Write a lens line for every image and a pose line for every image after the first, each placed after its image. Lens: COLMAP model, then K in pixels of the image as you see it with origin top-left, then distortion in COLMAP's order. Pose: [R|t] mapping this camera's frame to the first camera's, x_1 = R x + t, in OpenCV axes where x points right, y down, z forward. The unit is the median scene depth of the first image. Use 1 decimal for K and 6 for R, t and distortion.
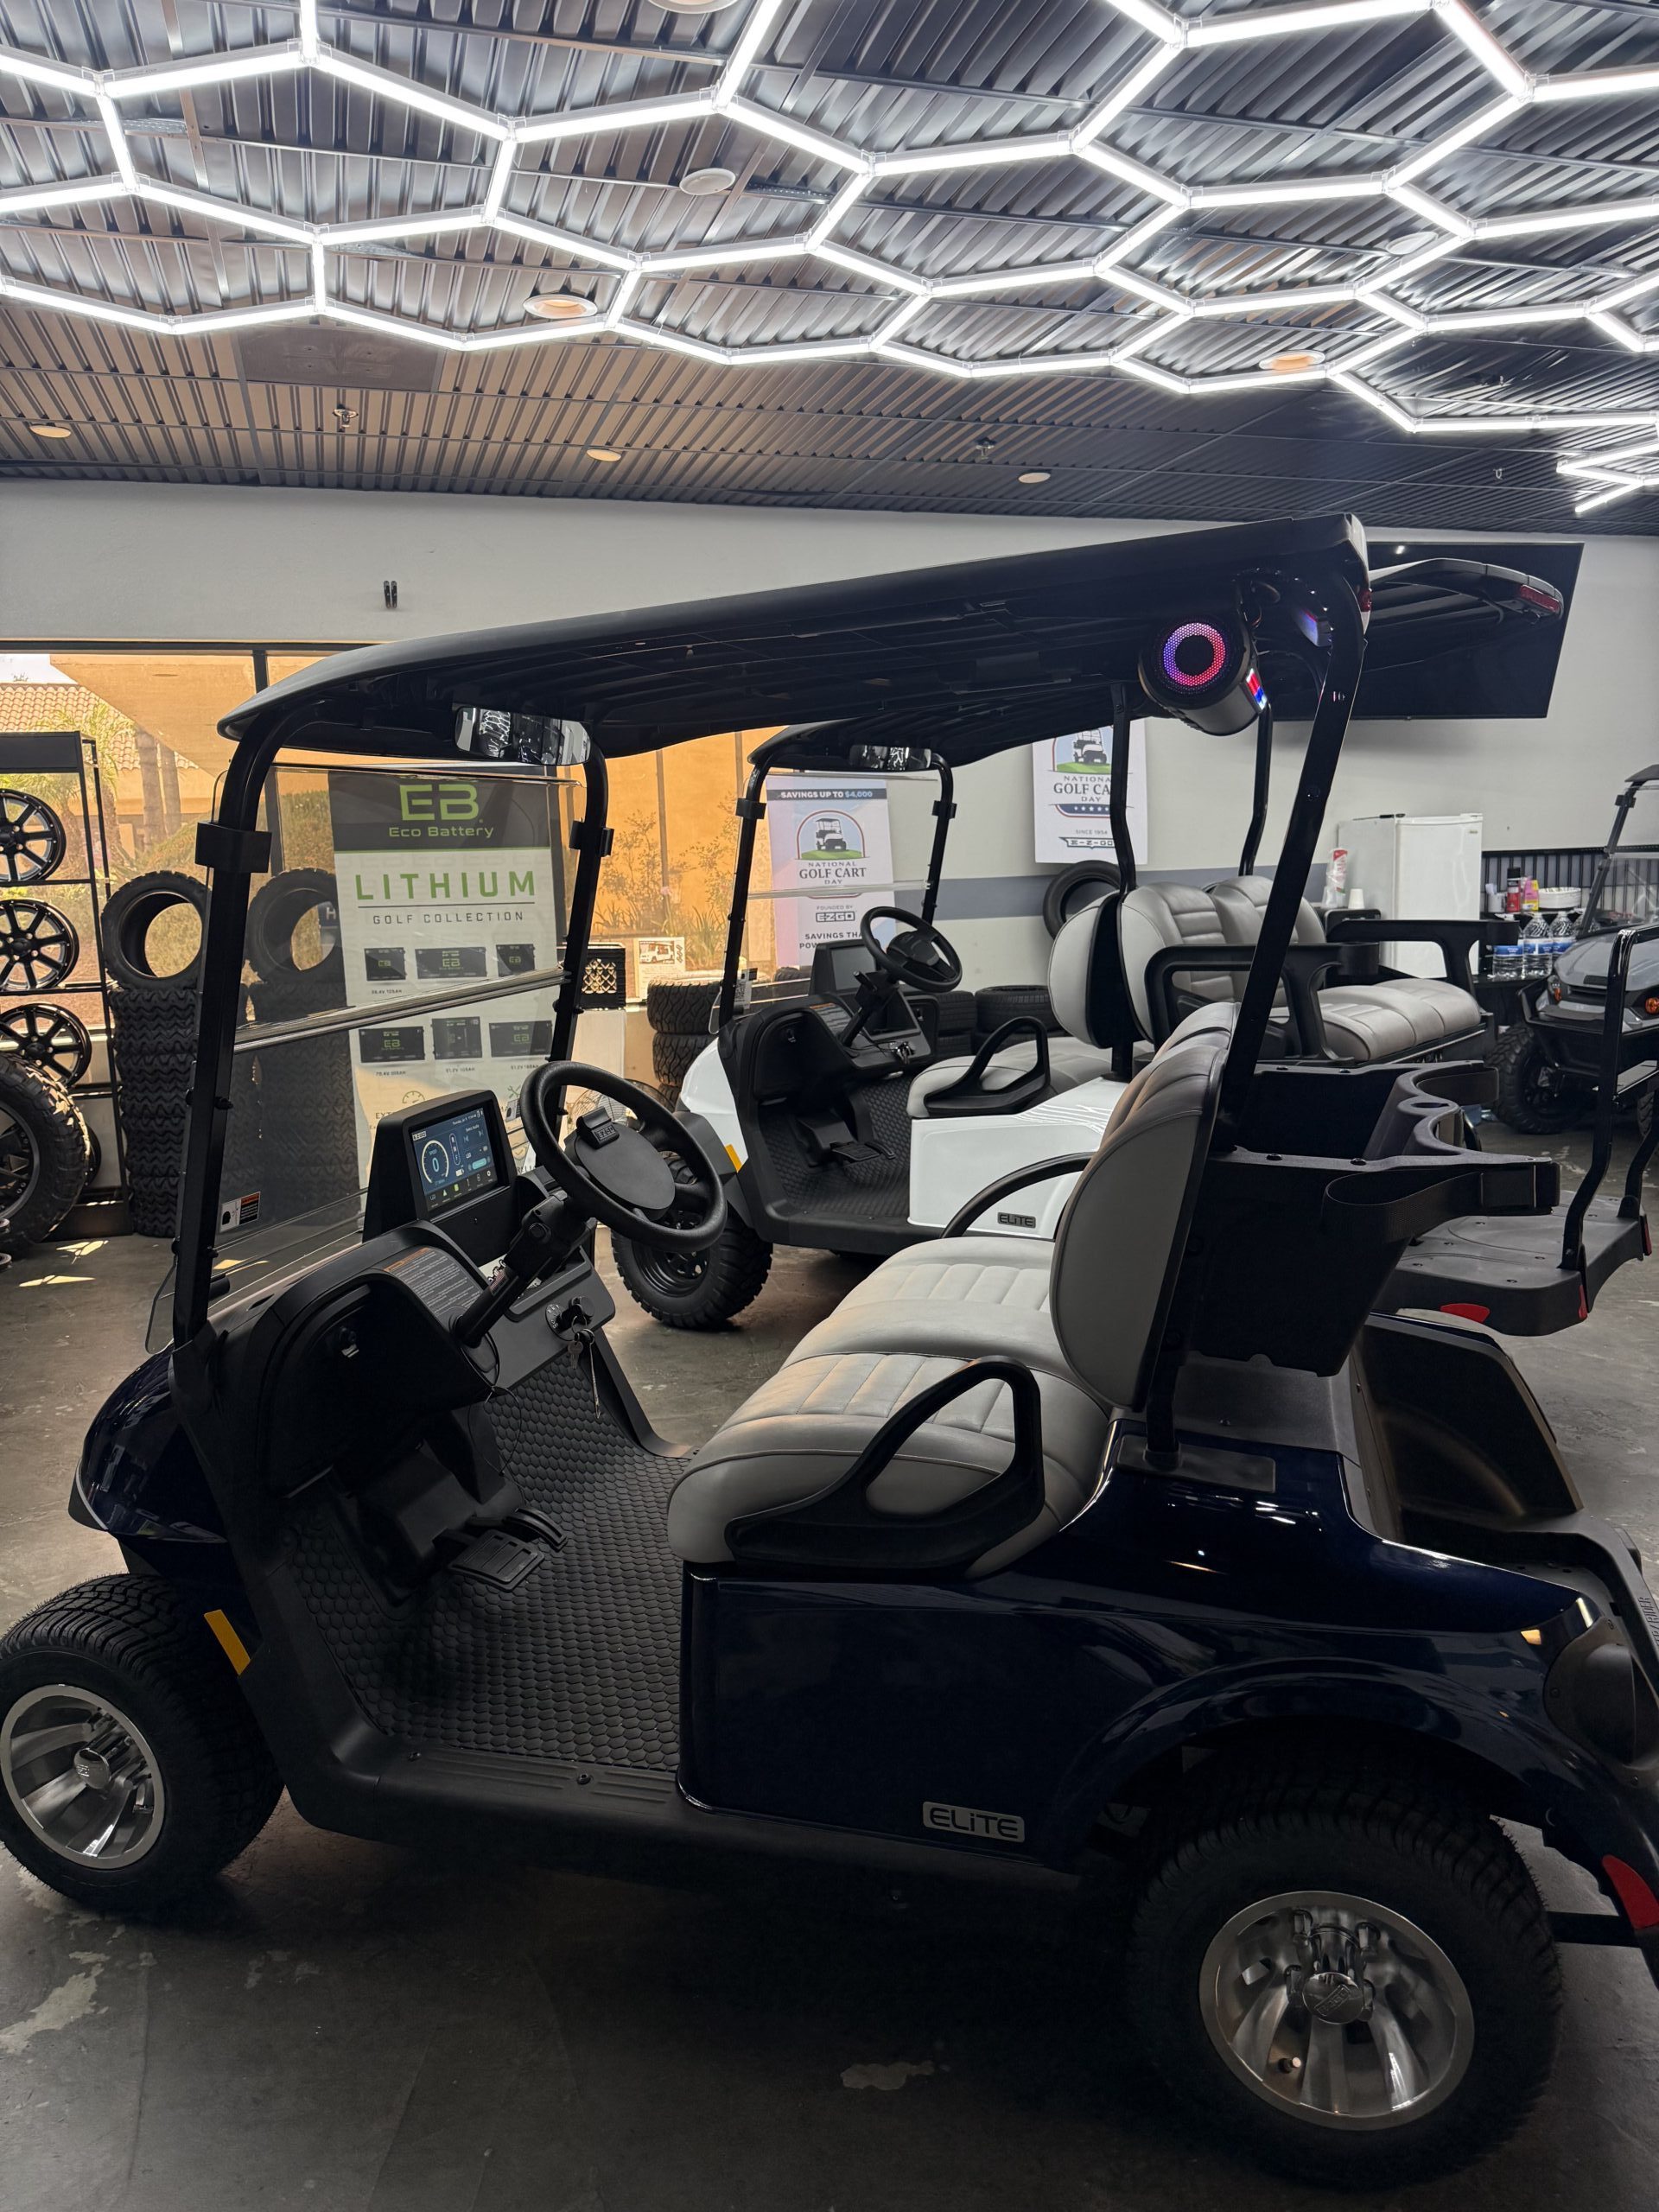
lens RADIAL K [[1546.4, 0, 824.9], [0, 1546.4, 1112.2], [0, 0, 1]] dist [0.003850, -0.023259]
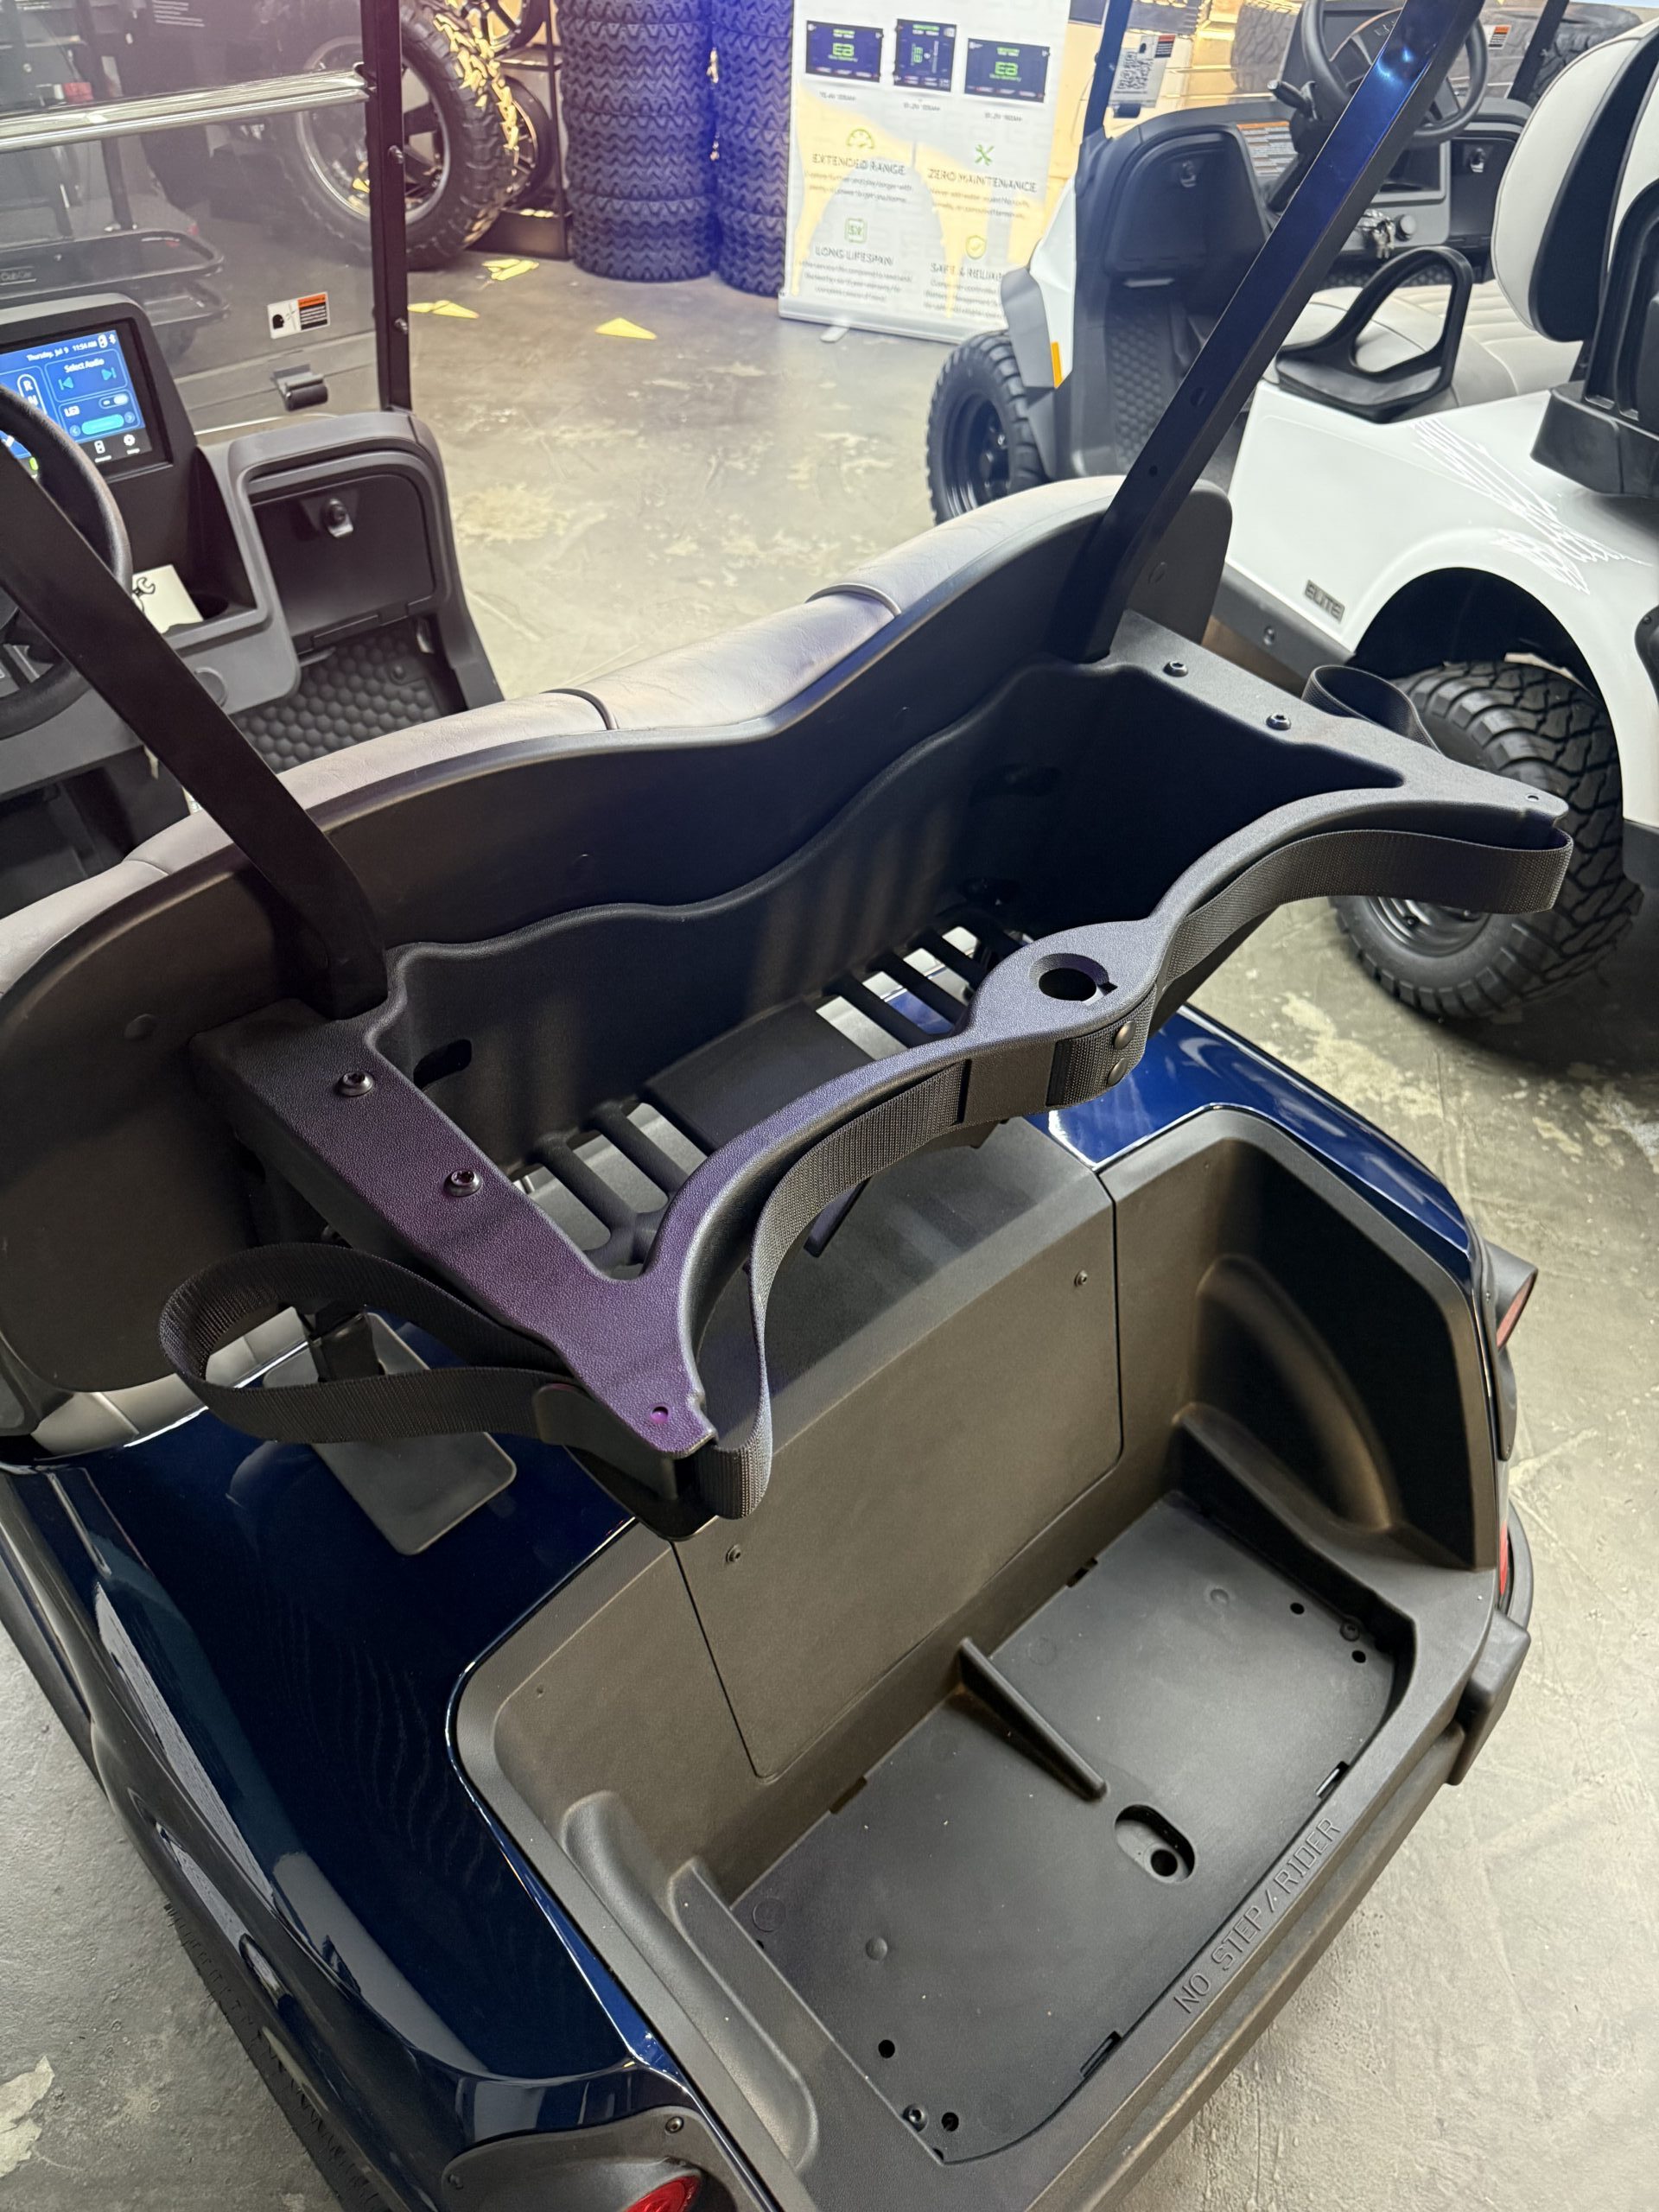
lens RADIAL K [[1546.4, 0, 824.9], [0, 1546.4, 1112.2], [0, 0, 1]] dist [0.003850, -0.023259]
pose [[0.859697, 0.392217, -0.327243, 0.153945], [-0.143698, 0.800469, 0.581894, -0.065836], [0.490176, -0.453229, 0.744521, 0.218046]]
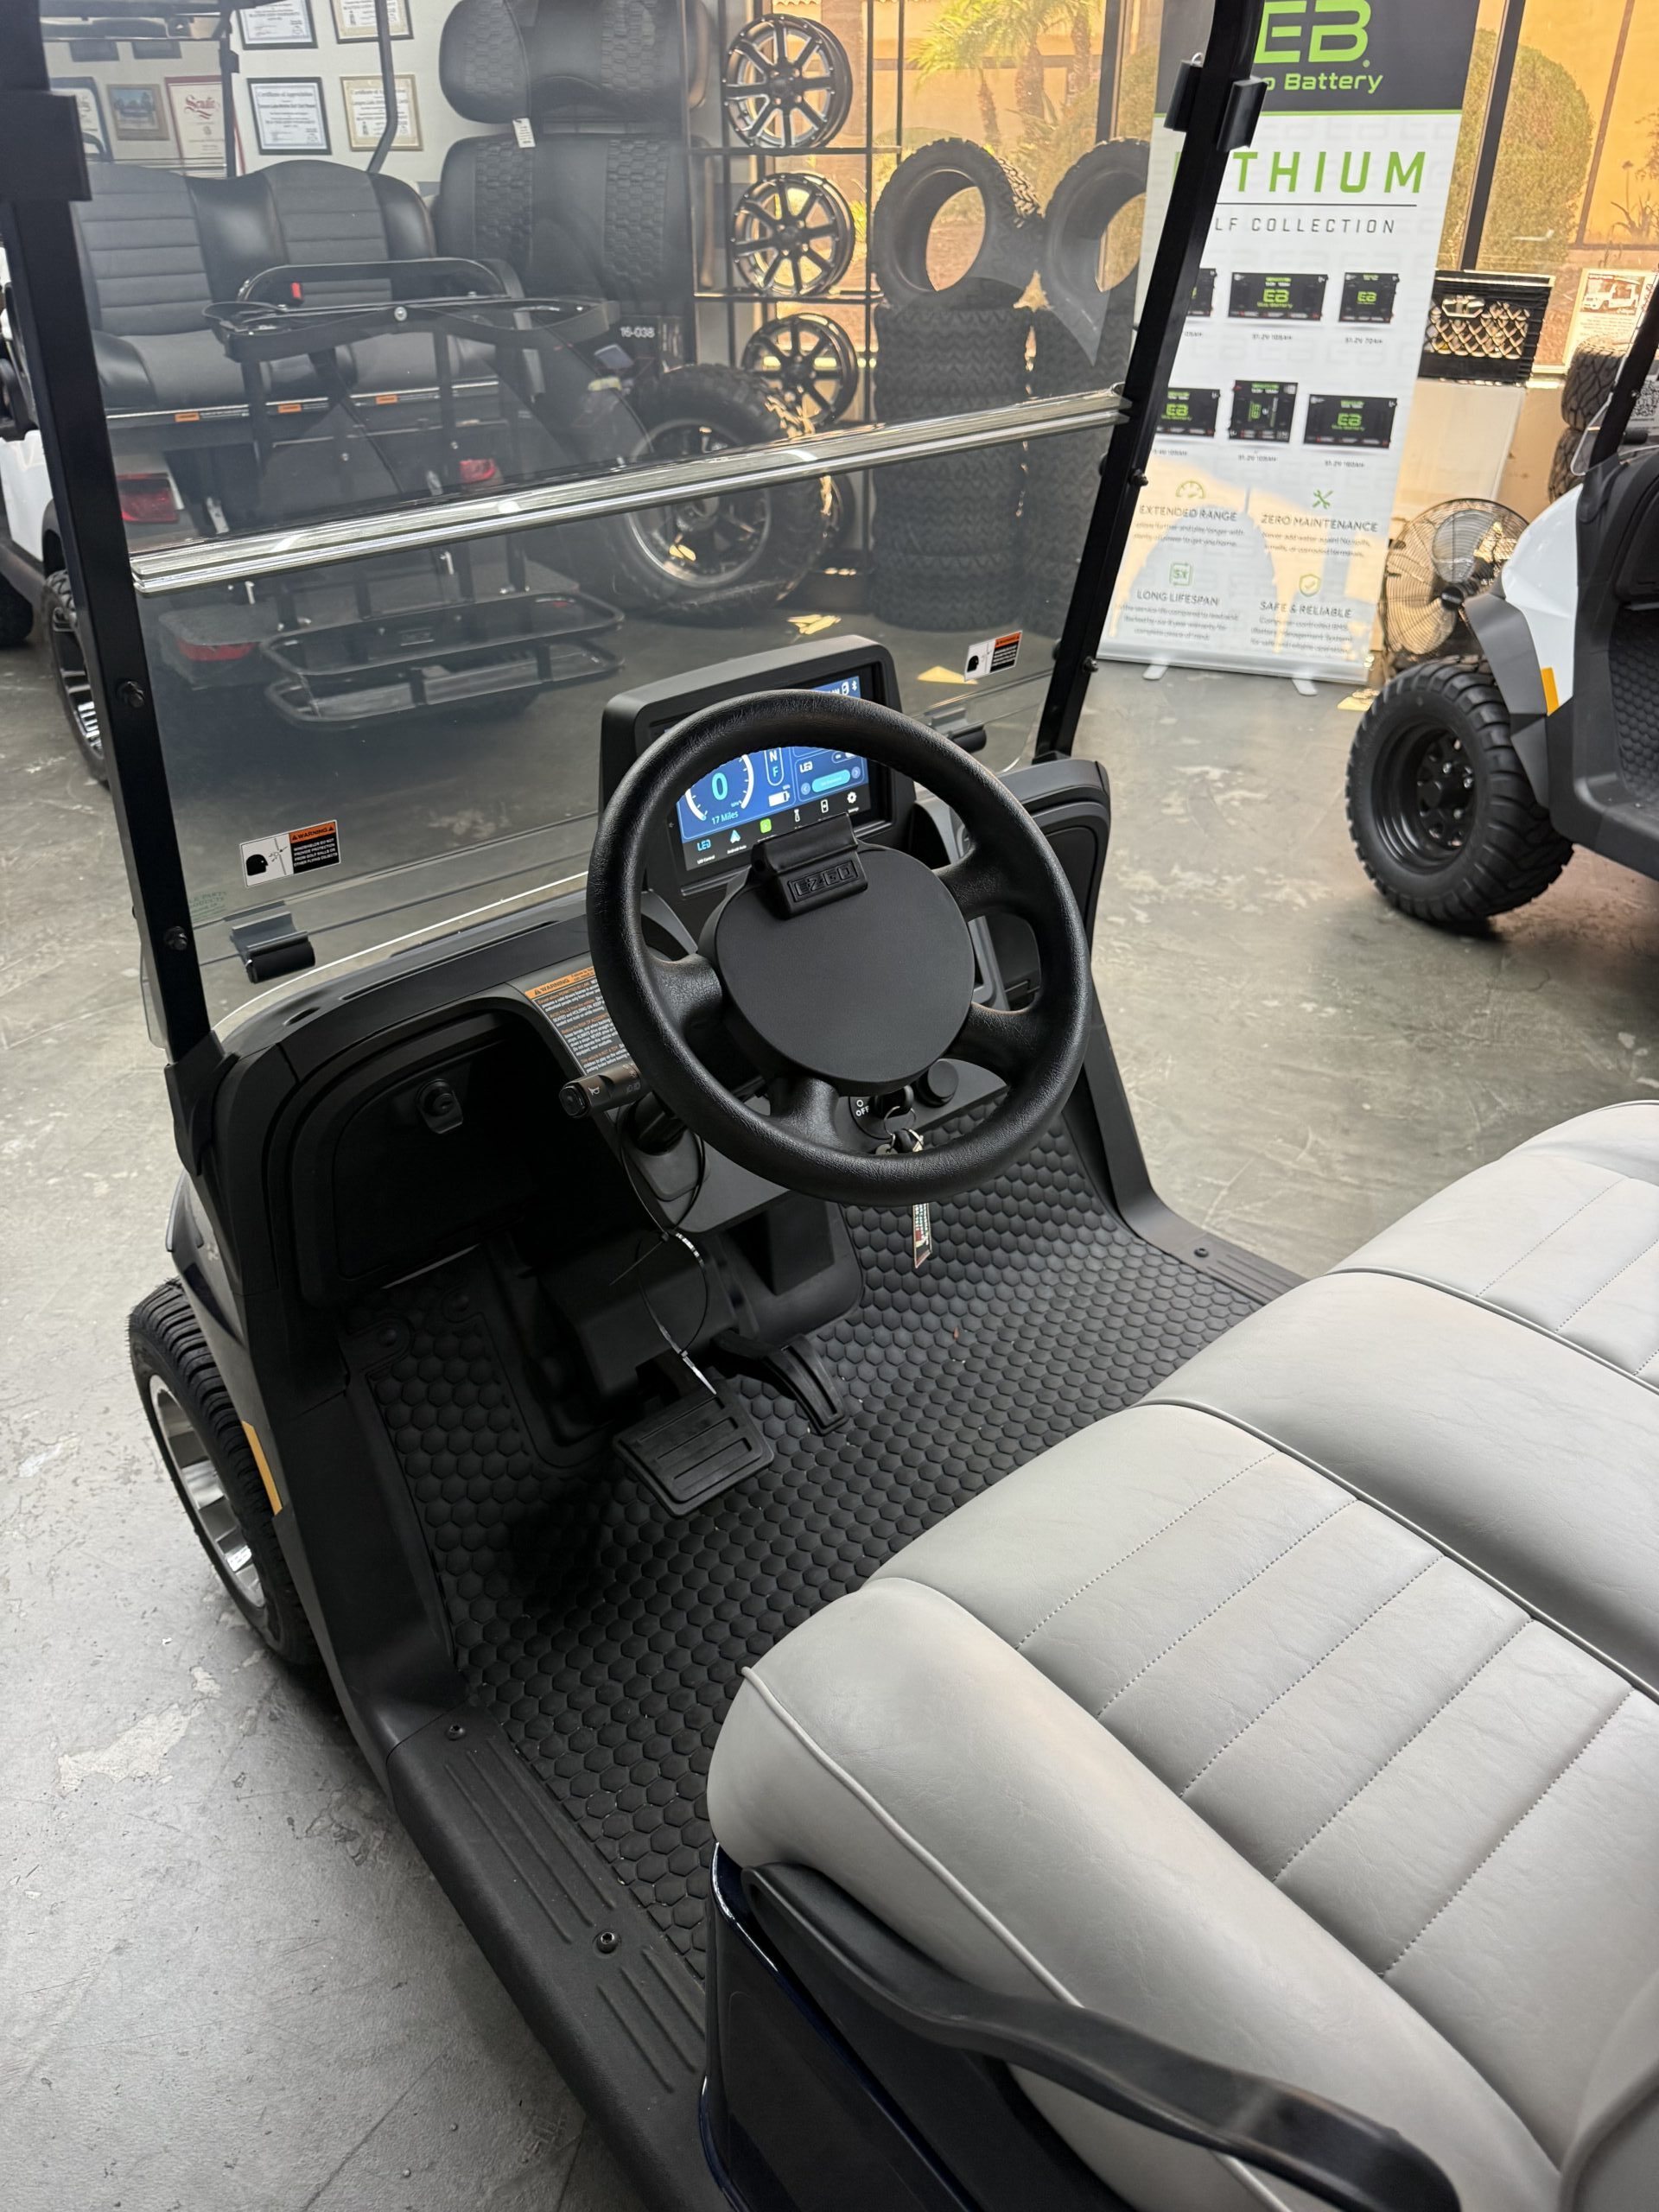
lens RADIAL K [[1565.5, 0, 807.3], [0, 1565.5, 1098.5], [0, 0, 1]] dist [0.003375, -0.019855]
pose [[0.827651, 0.309033, -0.468500, 0.030471], [-0.101445, 0.903377, 0.416675, -0.041126], [0.551999, -0.297335, 0.779031, 0.212392]]
